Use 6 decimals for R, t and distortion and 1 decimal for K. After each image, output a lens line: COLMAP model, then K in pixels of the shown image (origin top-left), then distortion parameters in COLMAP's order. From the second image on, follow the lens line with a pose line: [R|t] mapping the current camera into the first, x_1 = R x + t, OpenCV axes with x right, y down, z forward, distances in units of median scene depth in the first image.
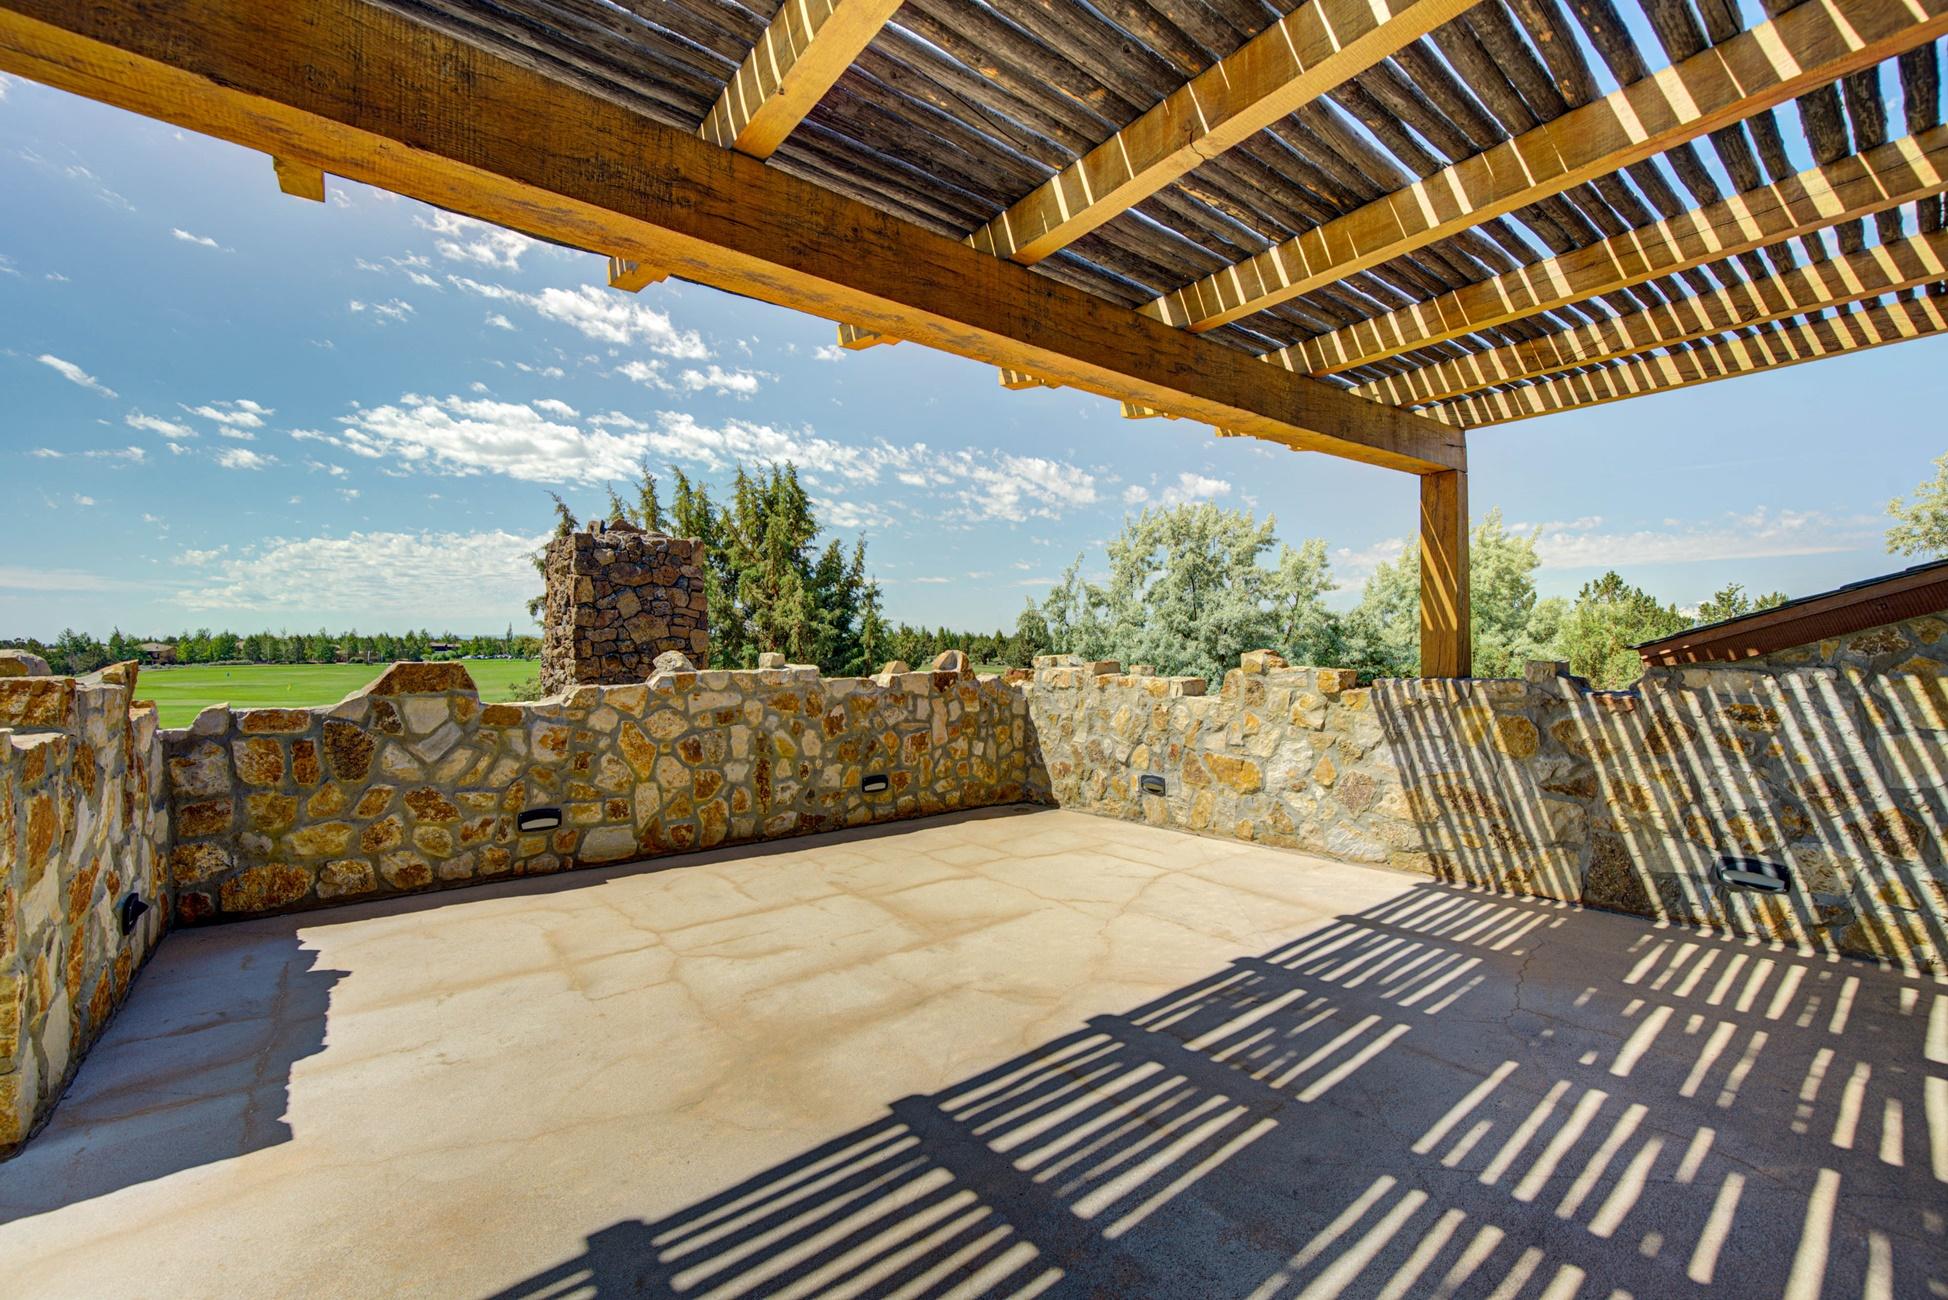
lens RADIAL K [[792.0, 0, 986.8], [0, 792.0, 640.4], [0, 0, 1]] dist [-0.003622, 0.000216]
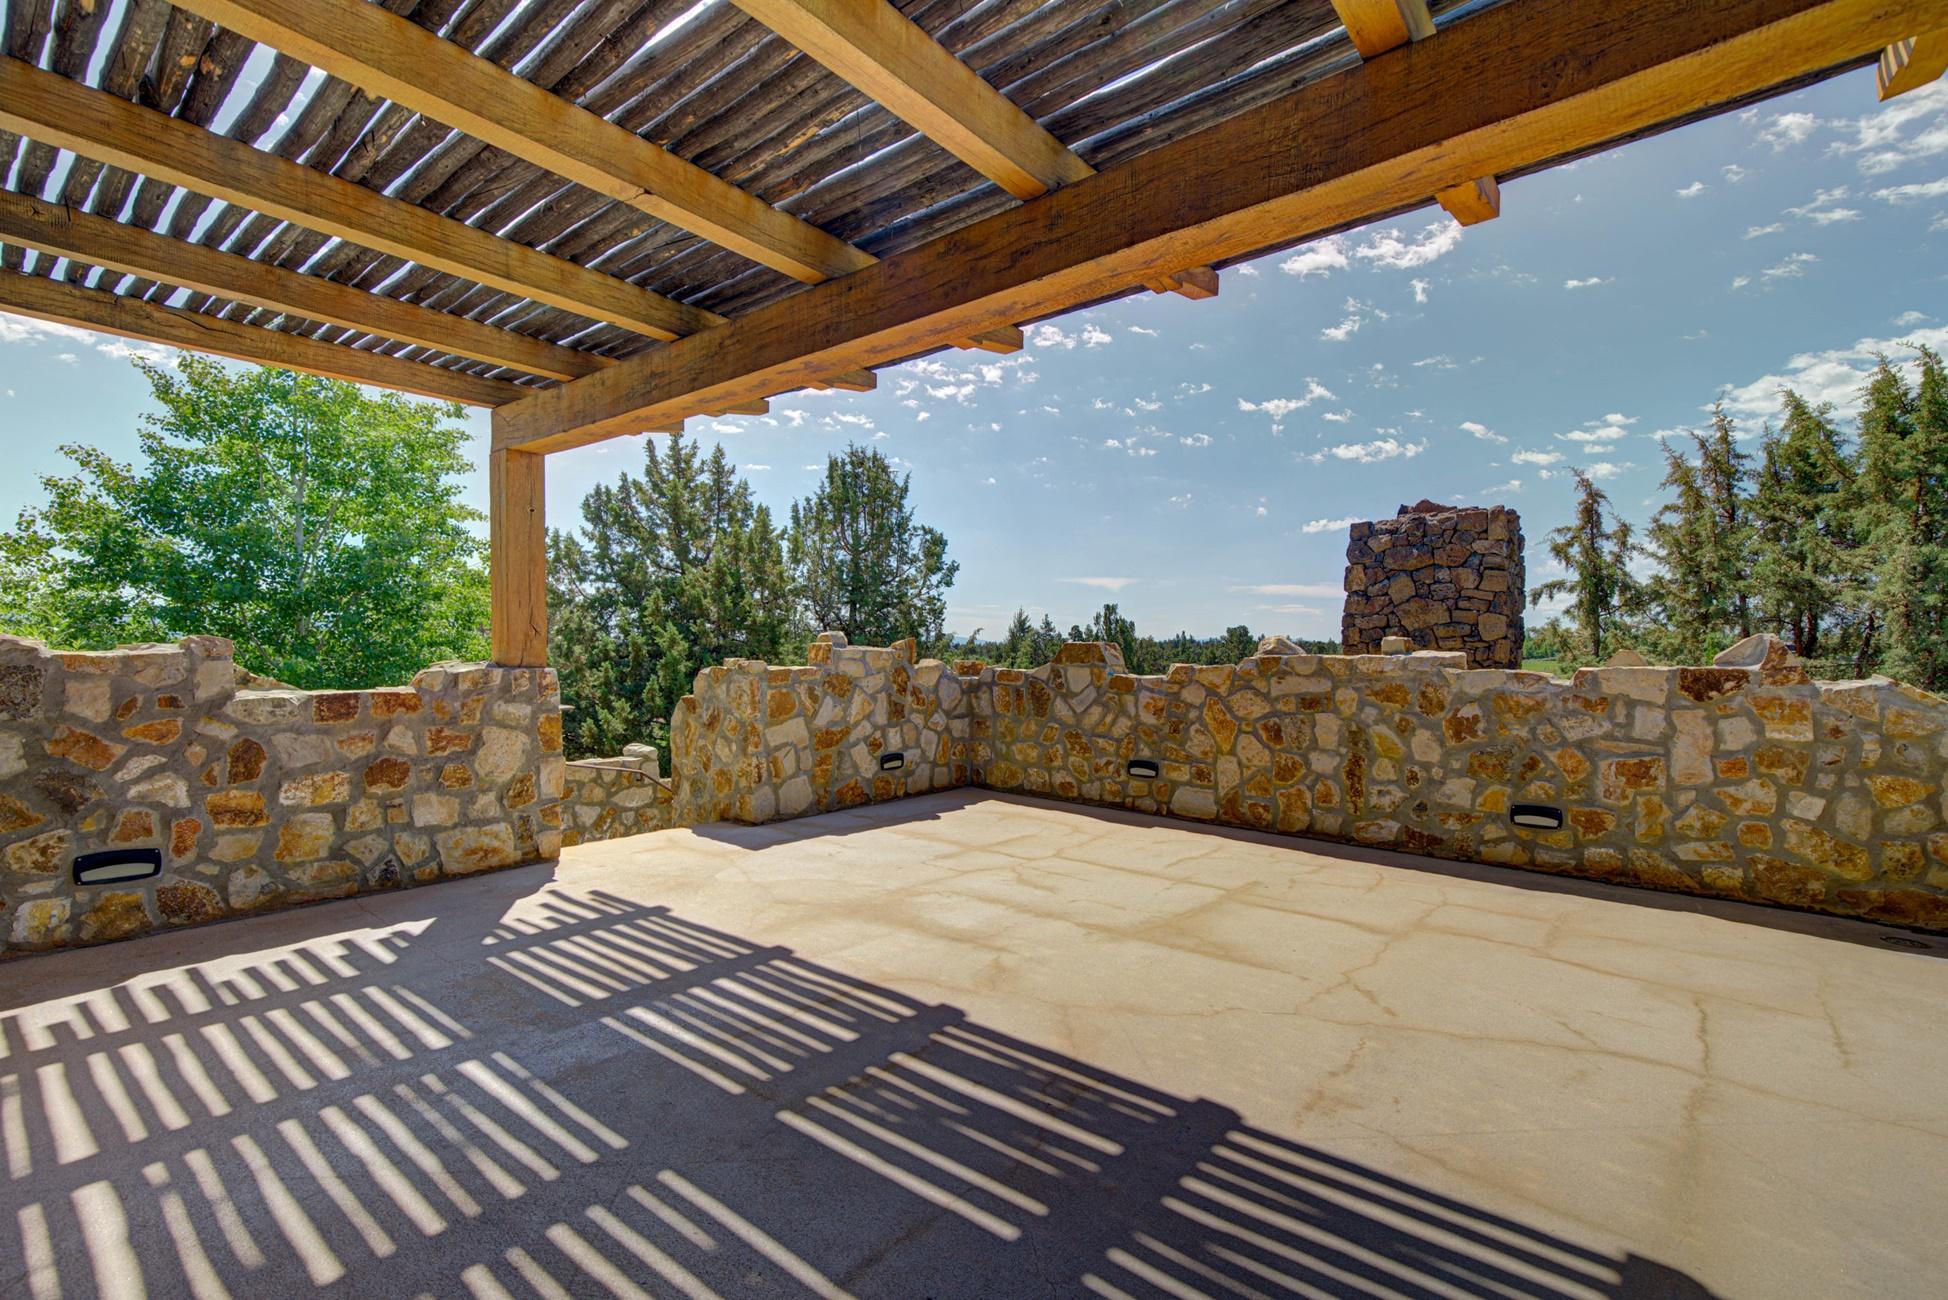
lens RADIAL K [[792.0, 0, 987.2], [0, 792.0, 655.1], [0, 0, 1]] dist [-0.003622, 0.000216]
pose [[0.255587, 0.016423, -0.966646, 0.626621], [0.005876, 0.999811, 0.018540, 0.023738], [0.966768, -0.010418, 0.255443, 0.478902]]
